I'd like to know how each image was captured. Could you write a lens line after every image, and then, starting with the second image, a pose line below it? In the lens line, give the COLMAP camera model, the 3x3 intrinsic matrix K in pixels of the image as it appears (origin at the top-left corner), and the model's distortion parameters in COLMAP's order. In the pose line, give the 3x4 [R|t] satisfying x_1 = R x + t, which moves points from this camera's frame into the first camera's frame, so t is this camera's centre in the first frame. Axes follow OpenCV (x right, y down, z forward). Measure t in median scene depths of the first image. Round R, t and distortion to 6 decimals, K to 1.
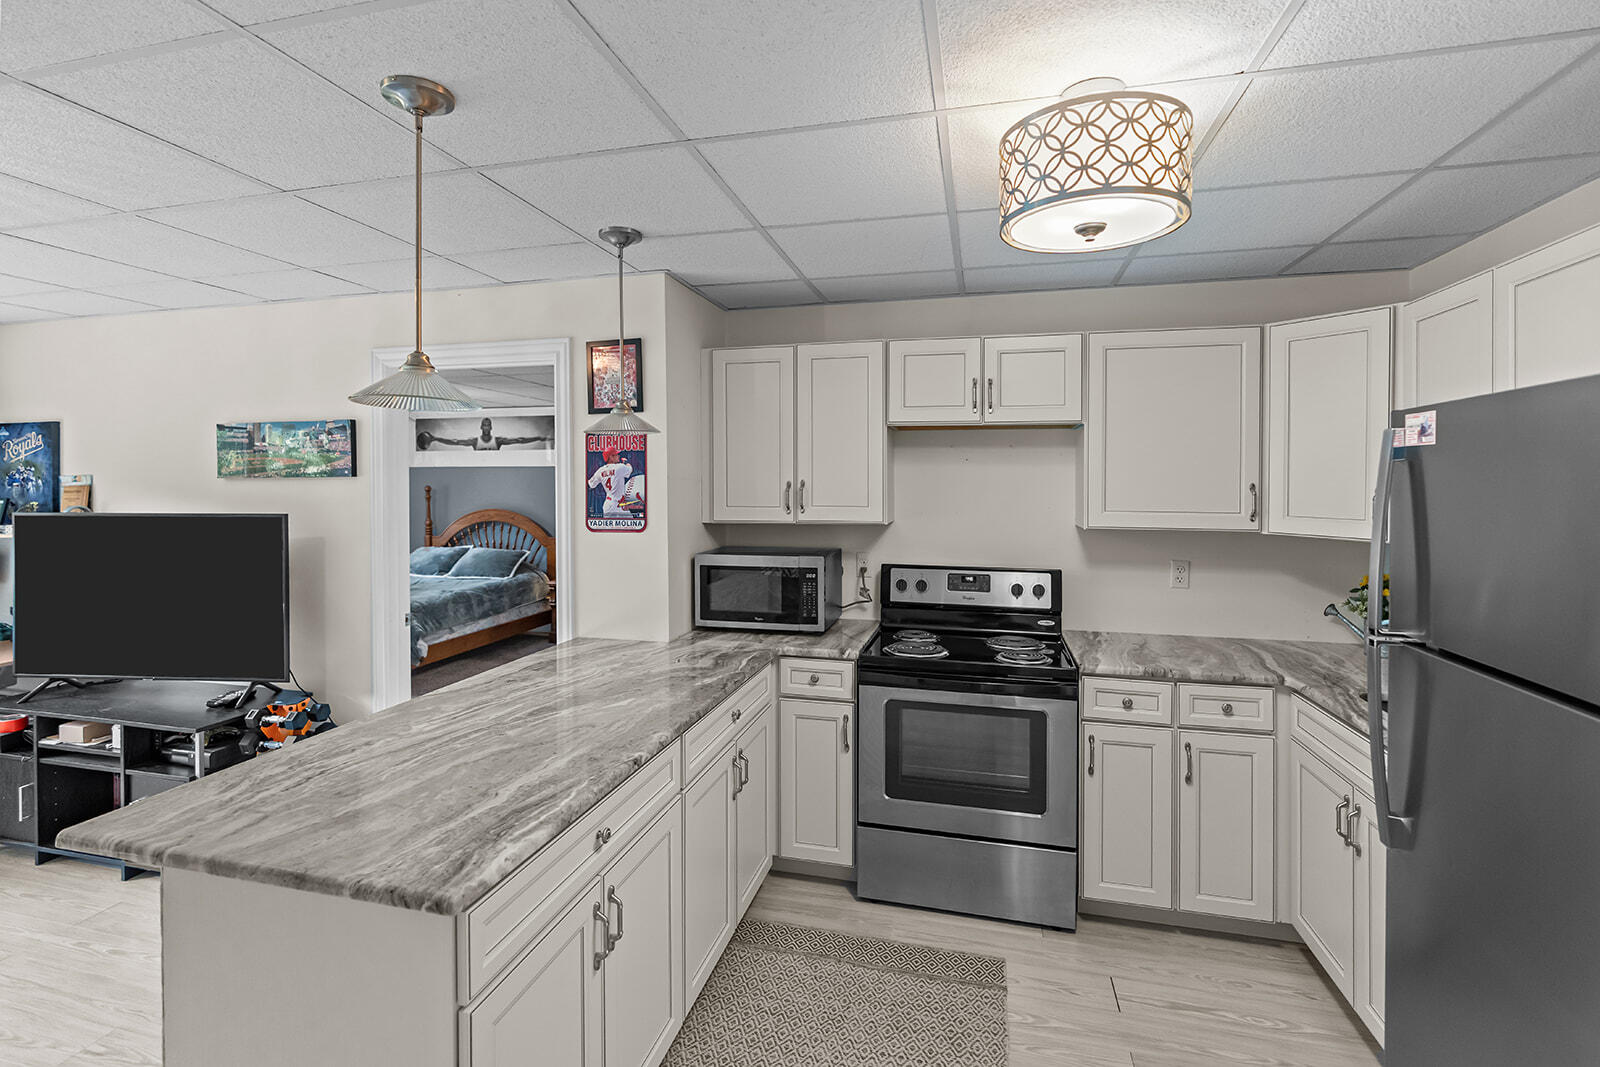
lens RADIAL K [[733.1, 0, 796.6], [0, 733.1, 489.0], [0, 0, 1]] dist [-0.008763, 0.001658]
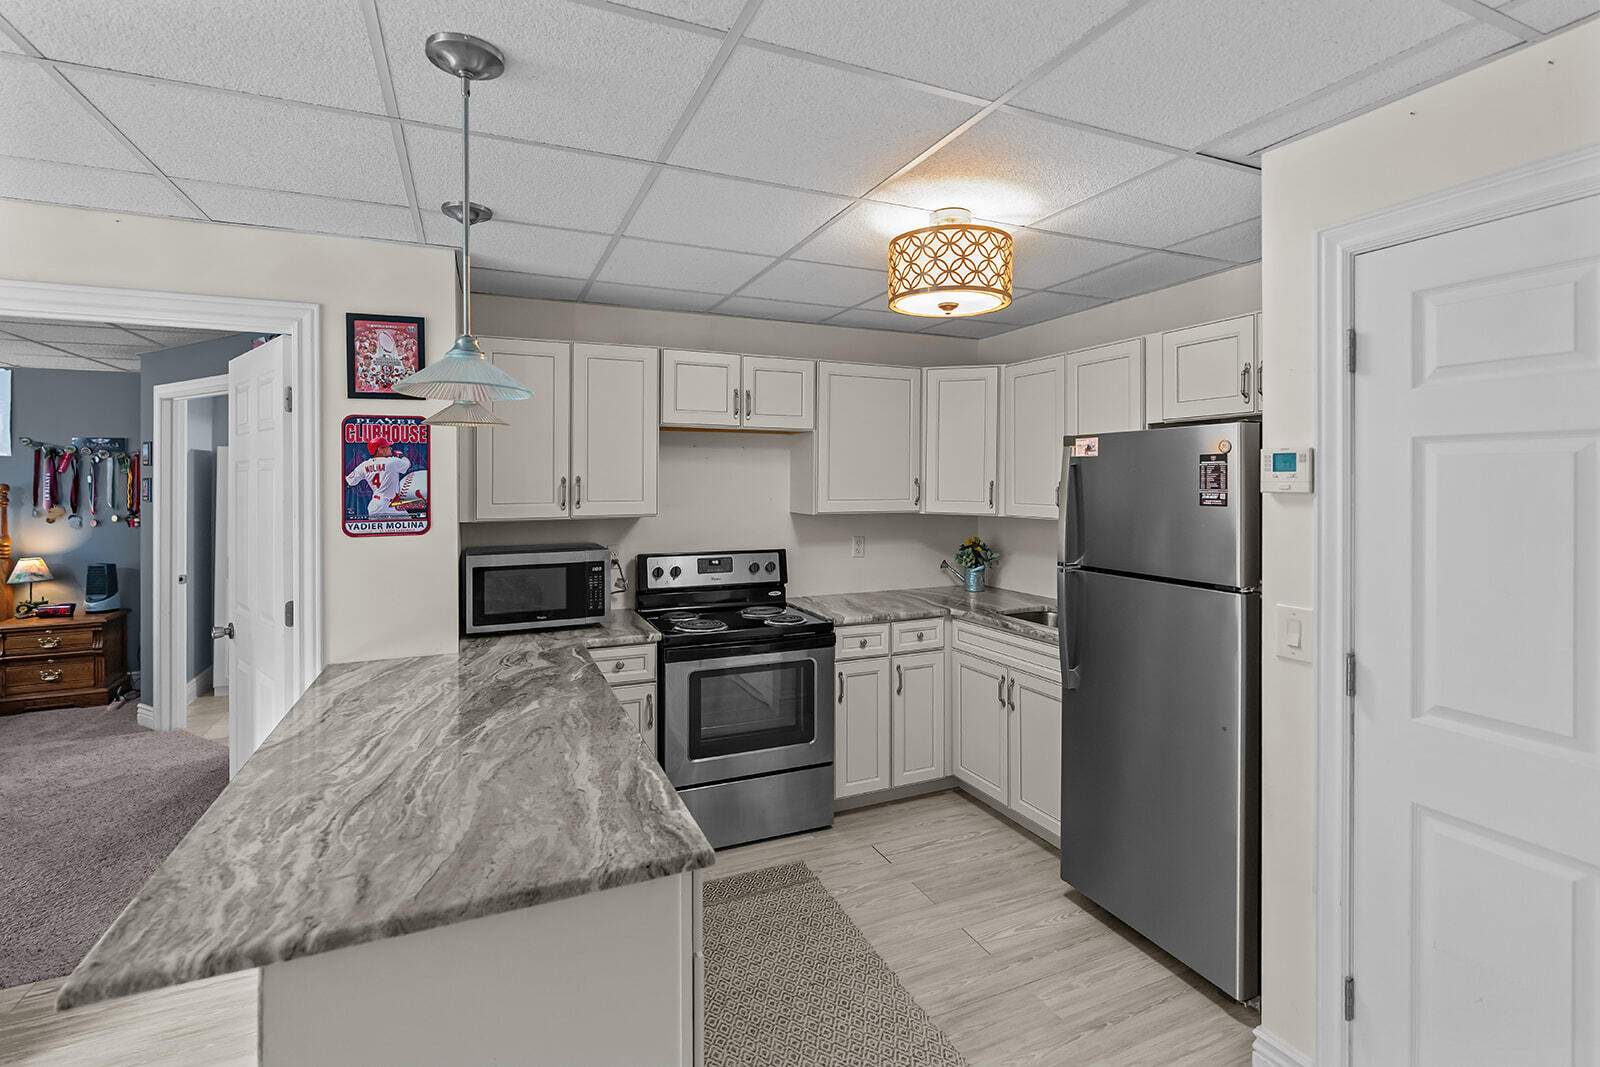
lens RADIAL K [[733.1, 0, 805.0], [0, 733.1, 482.3], [0, 0, 1]] dist [-0.008763, 0.001658]
pose [[0.785064, -0.005063, 0.619394, -0.455675], [0.007287, 0.999973, -0.001062, -0.000142], [-0.619371, 0.005347, 0.785080, 0.012577]]
